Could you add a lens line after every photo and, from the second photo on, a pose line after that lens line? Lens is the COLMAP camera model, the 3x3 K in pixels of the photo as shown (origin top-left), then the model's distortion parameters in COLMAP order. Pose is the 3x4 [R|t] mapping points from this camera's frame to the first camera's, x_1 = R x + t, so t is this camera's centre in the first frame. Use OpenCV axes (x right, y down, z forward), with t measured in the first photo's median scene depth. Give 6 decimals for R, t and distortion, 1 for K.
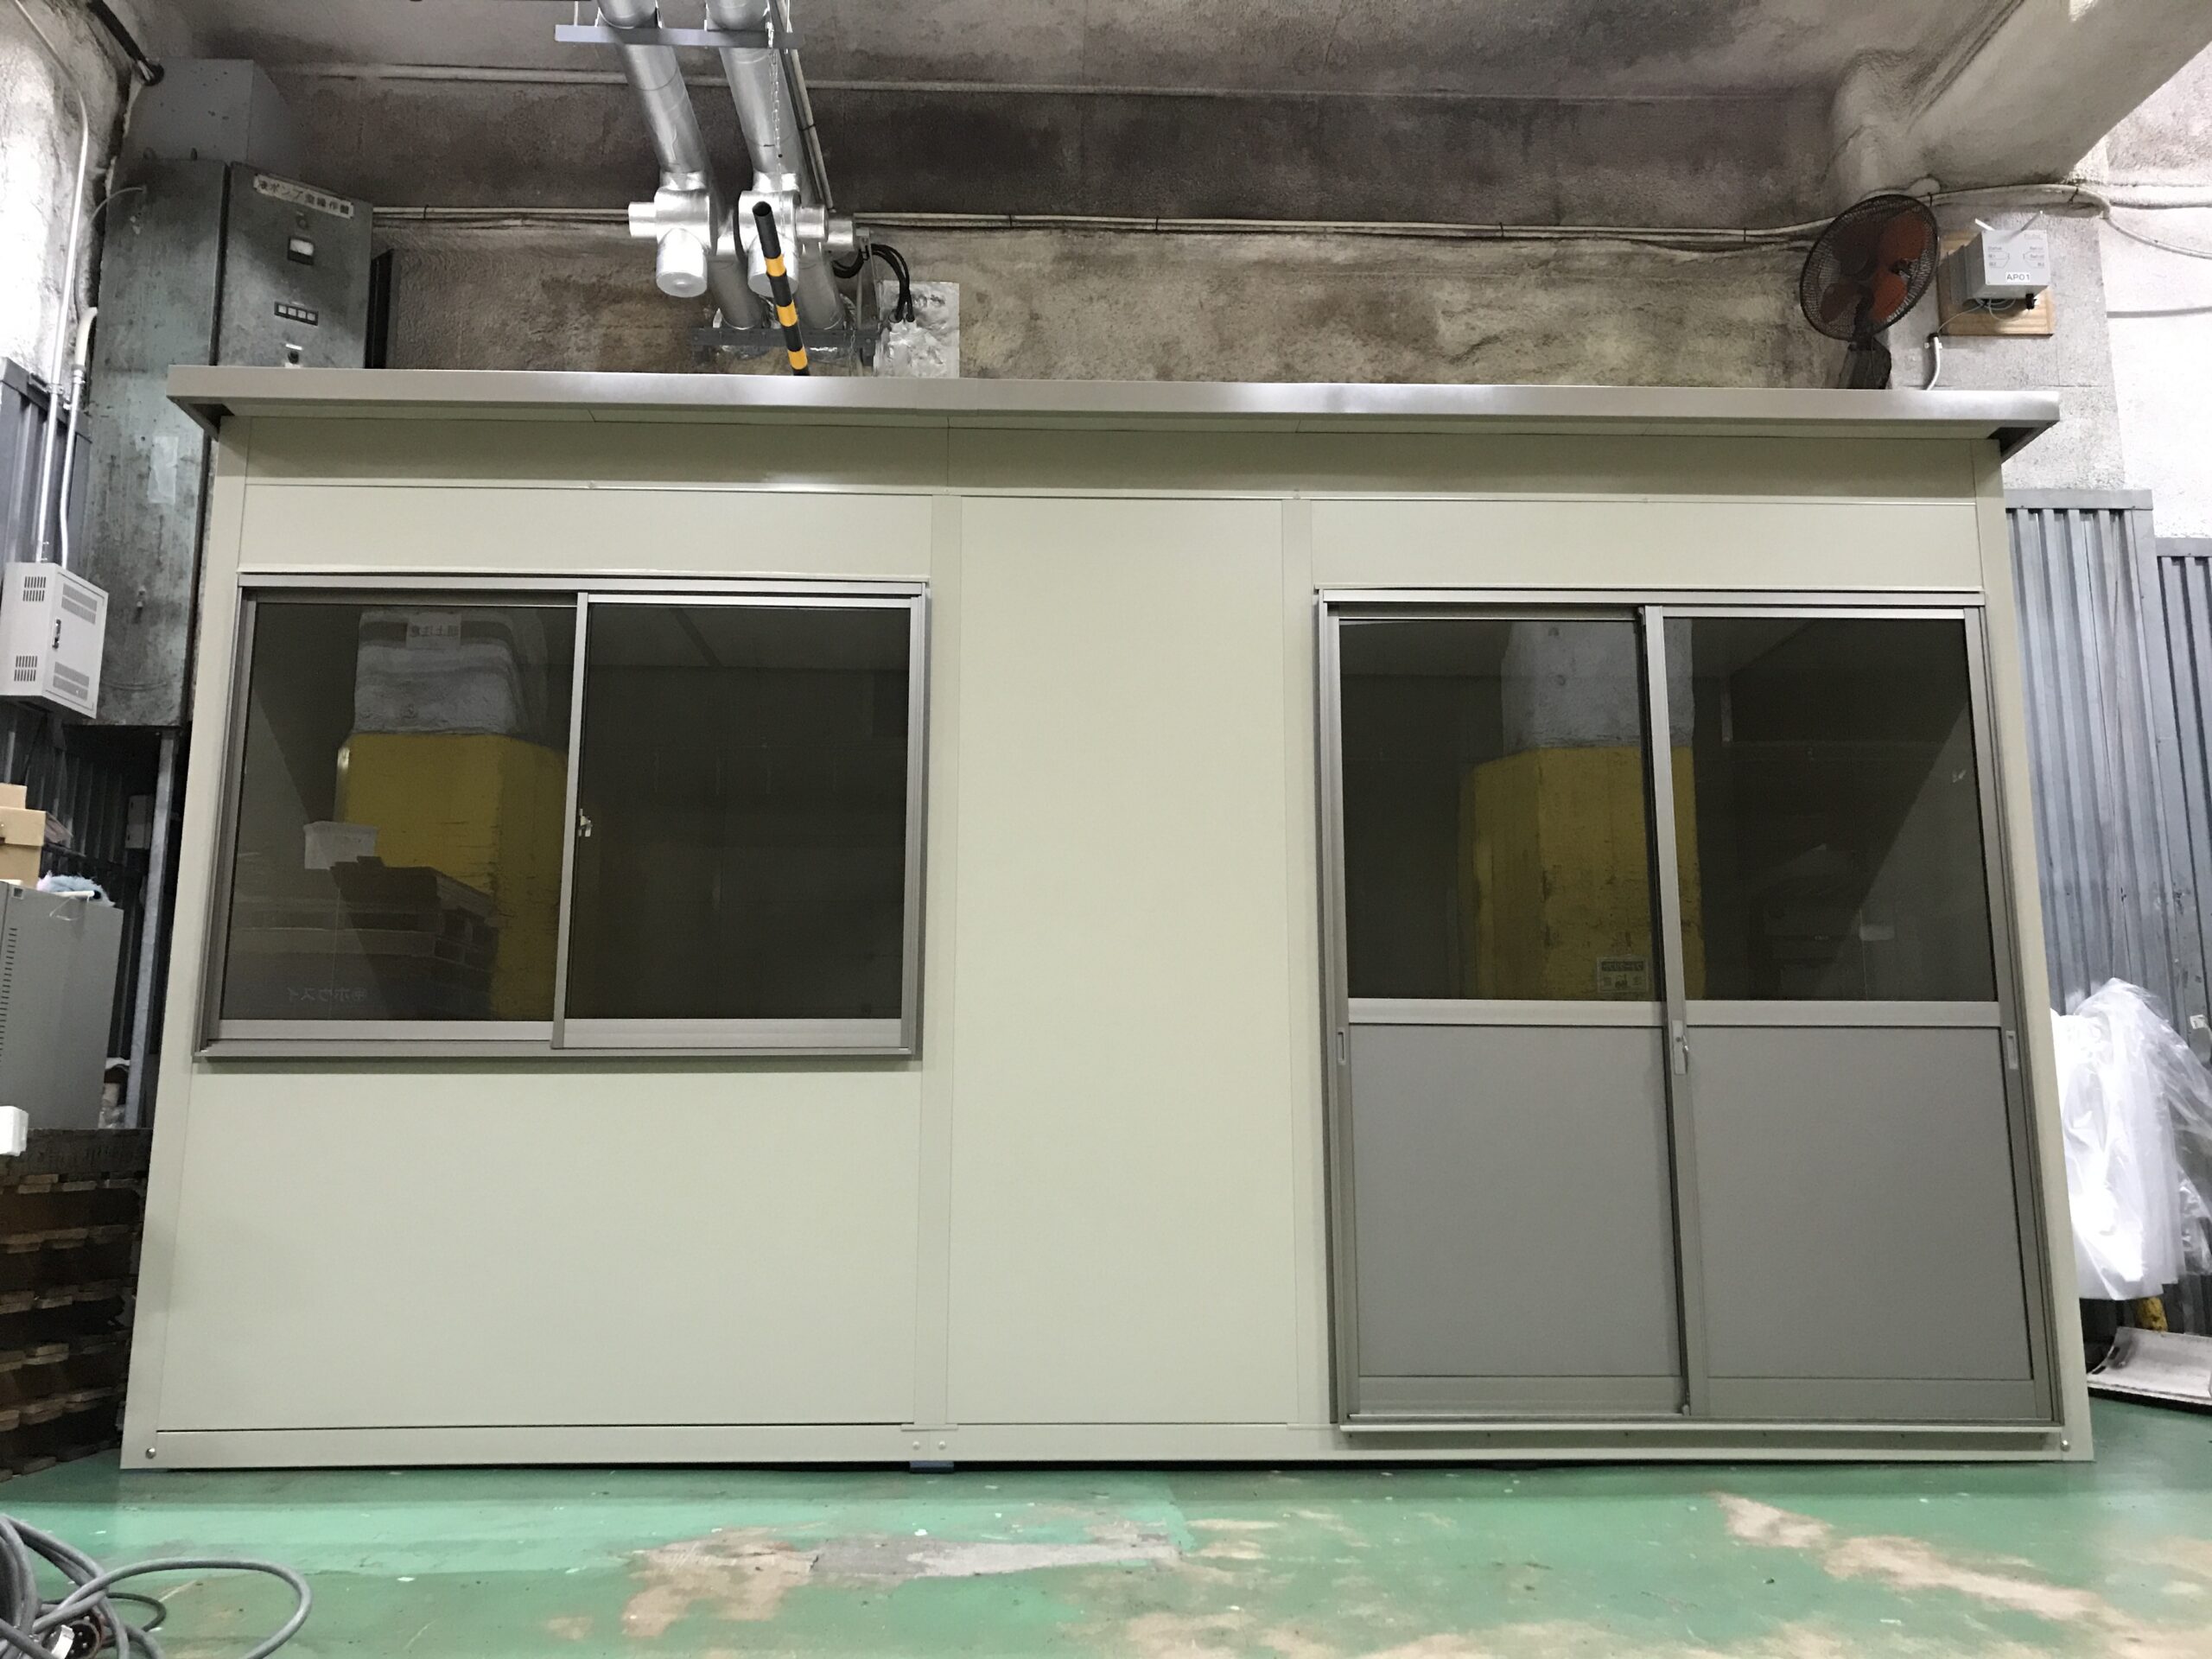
lens RADIAL K [[1794.3, 0, 1106.0], [0, 1794.3, 829.5], [0, 0, 1]] dist [-0.000876, 0.002027]
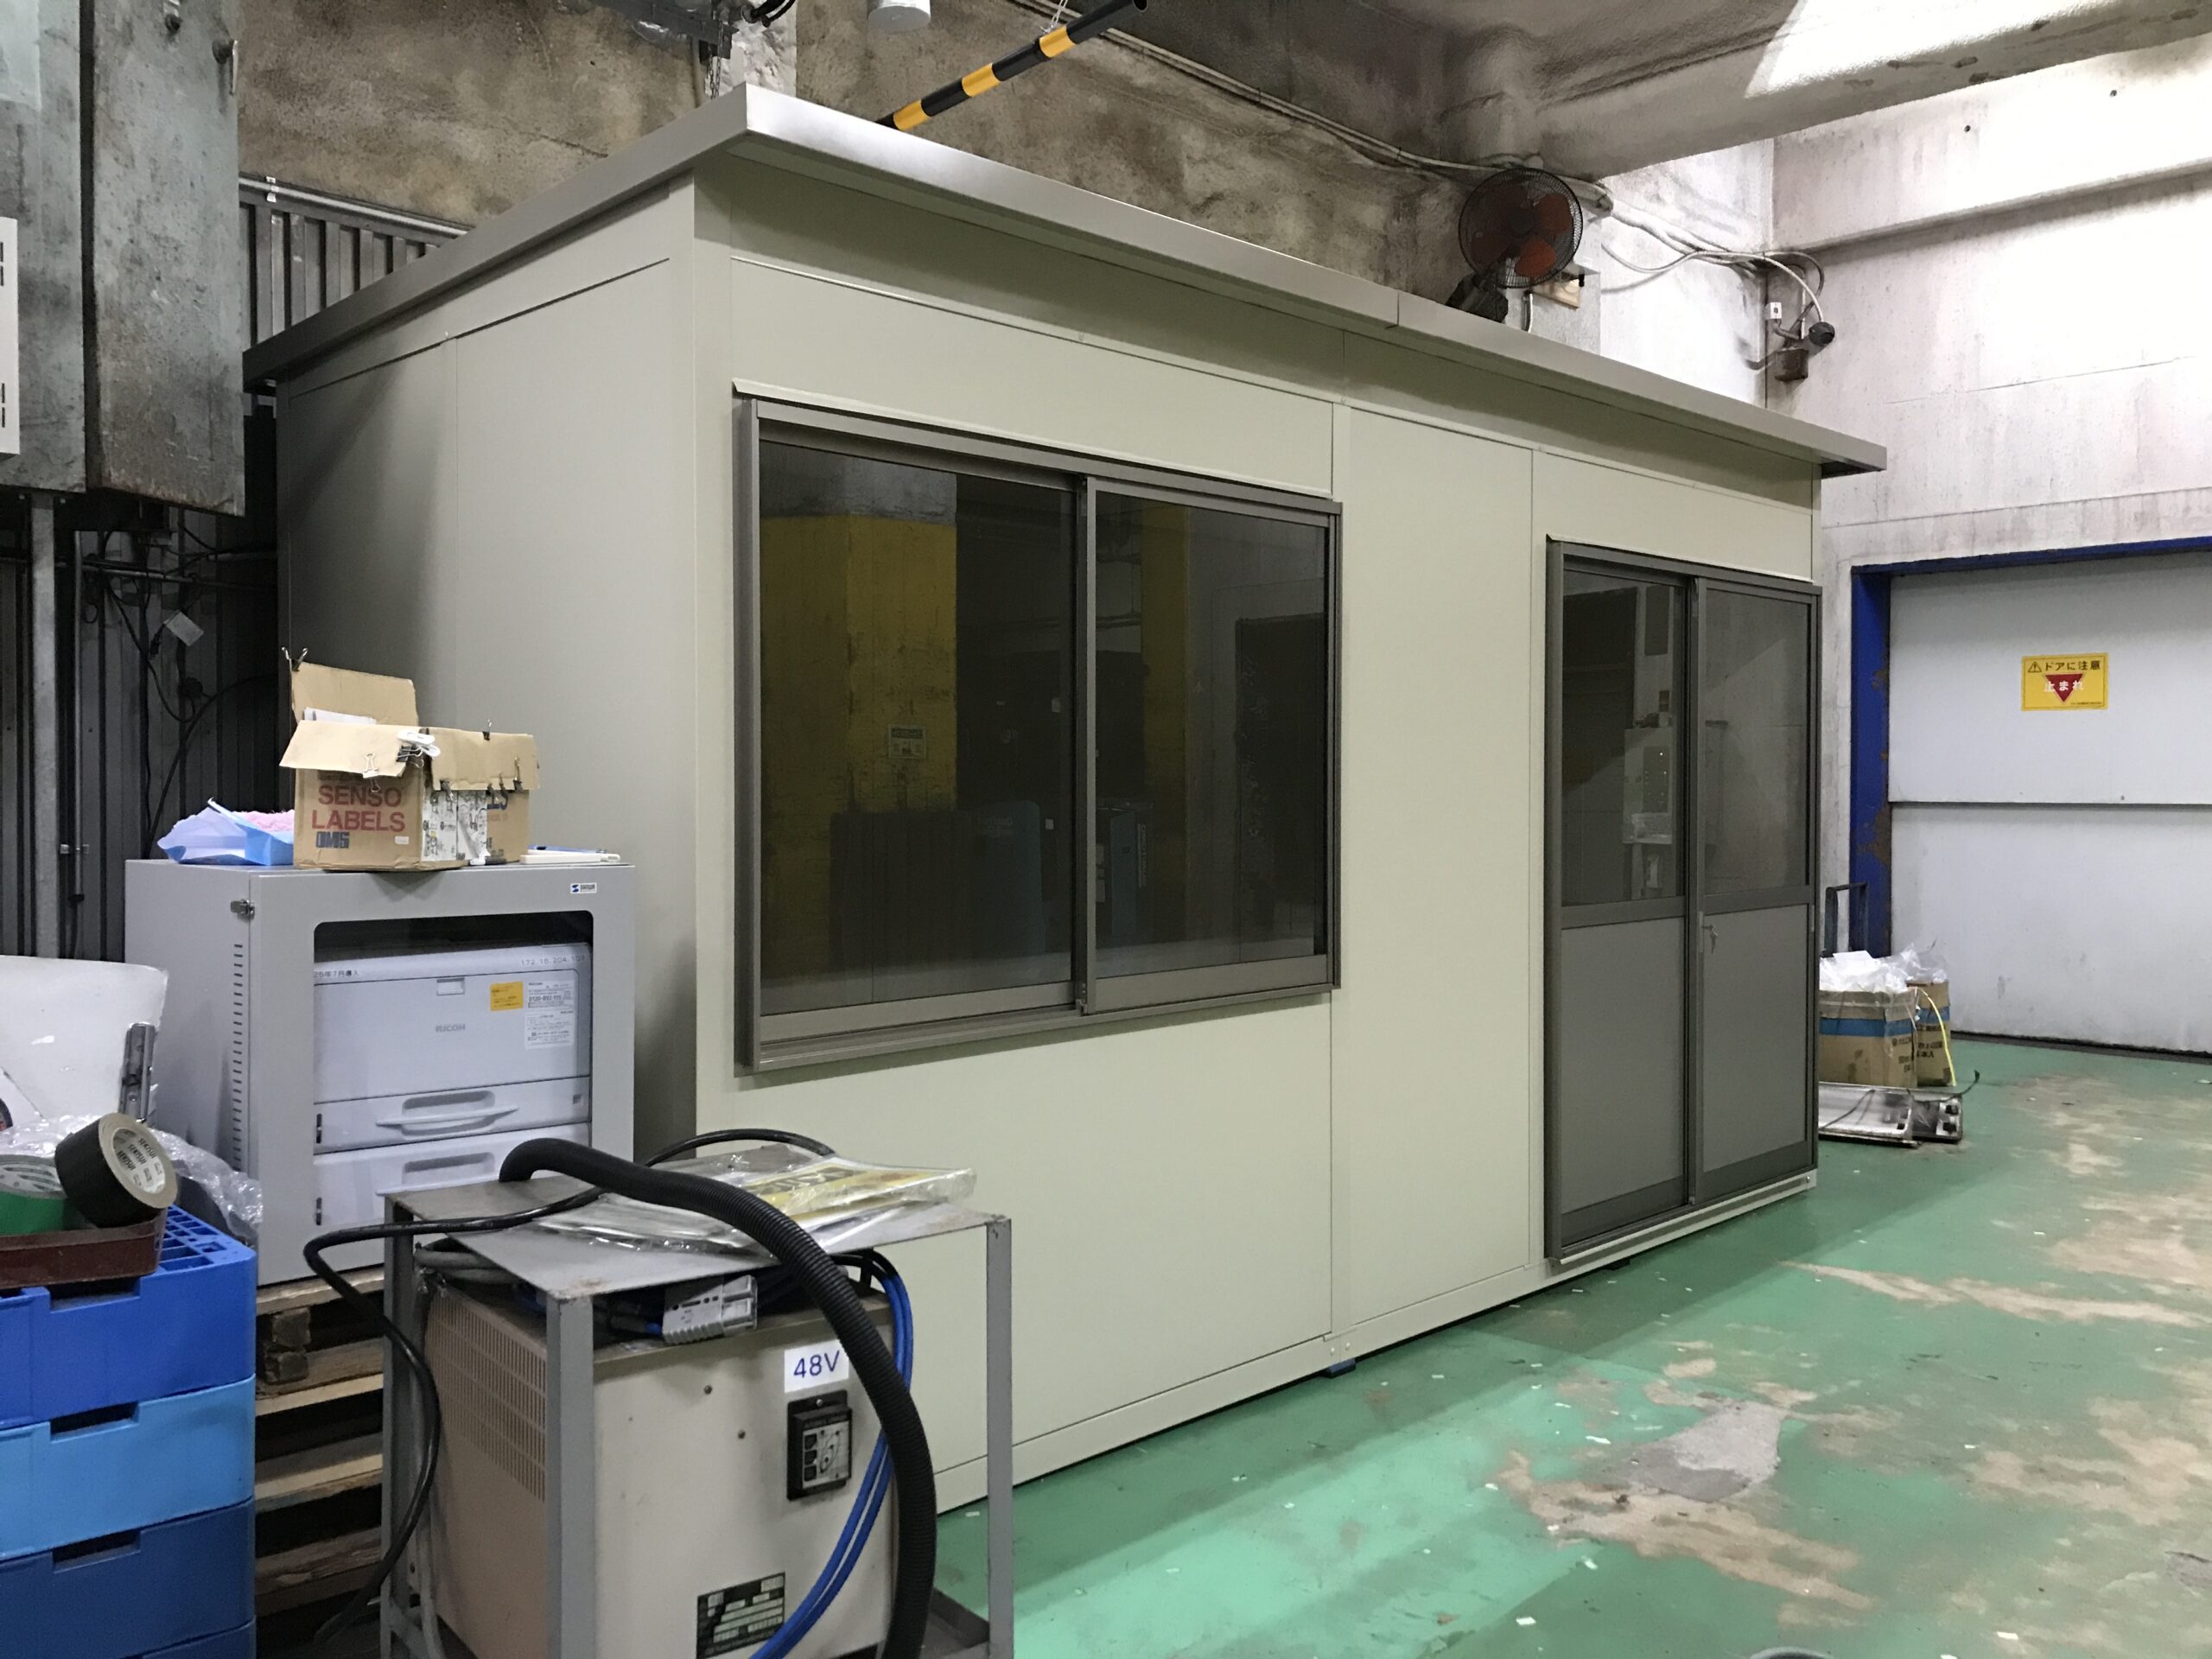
lens RADIAL K [[1817.4, 0, 1106.0], [0, 1817.4, 829.5], [0, 0, 1]] dist [-0.001131, -0.012401]
pose [[0.724955, -0.018954, 0.688535, -0.568824], [-0.115928, 0.982004, 0.149093, -0.063635], [-0.678970, -0.187907, 0.709712, 0.234822]]
